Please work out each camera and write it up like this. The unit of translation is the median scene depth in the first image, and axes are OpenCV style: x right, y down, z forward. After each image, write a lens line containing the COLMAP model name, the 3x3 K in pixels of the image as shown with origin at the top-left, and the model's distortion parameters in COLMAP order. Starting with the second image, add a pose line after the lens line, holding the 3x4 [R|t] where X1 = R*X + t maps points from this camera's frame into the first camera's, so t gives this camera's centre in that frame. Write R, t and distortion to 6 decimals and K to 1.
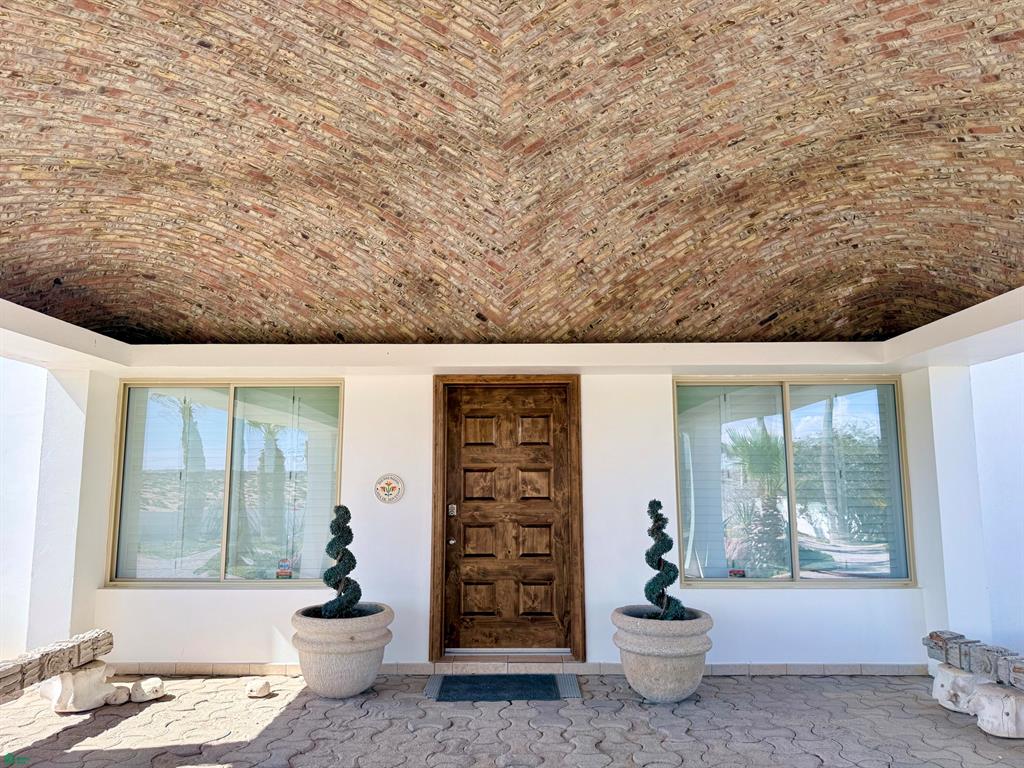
lens RADIAL K [[713.4, 0, 512.2], [0, 713.4, 384.3], [0, 0, 1]] dist [-0.005535, -0.005591]
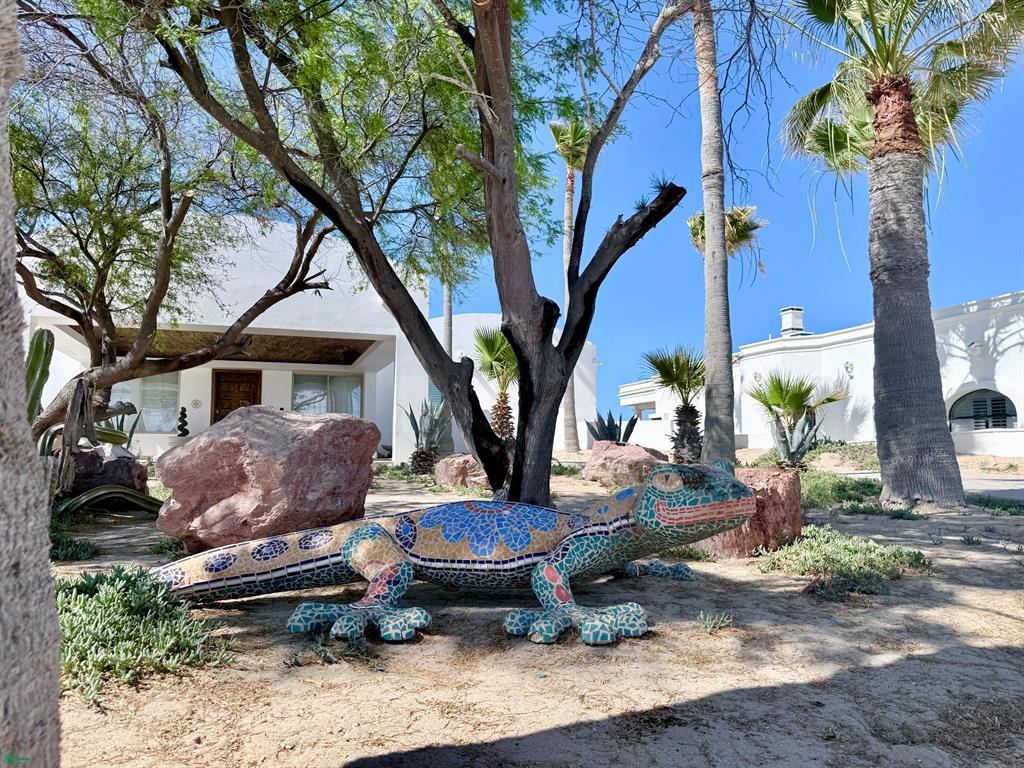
lens RADIAL K [[713.4, 0, 512.9], [0, 713.4, 381.1], [0, 0, 1]] dist [-0.005535, -0.005591]
pose [[0.934816, 0.037987, 0.353094, 0.021650], [-0.048566, 0.998596, 0.021145, -0.092065], [-0.351795, -0.036915, 0.935349, -2.479576]]
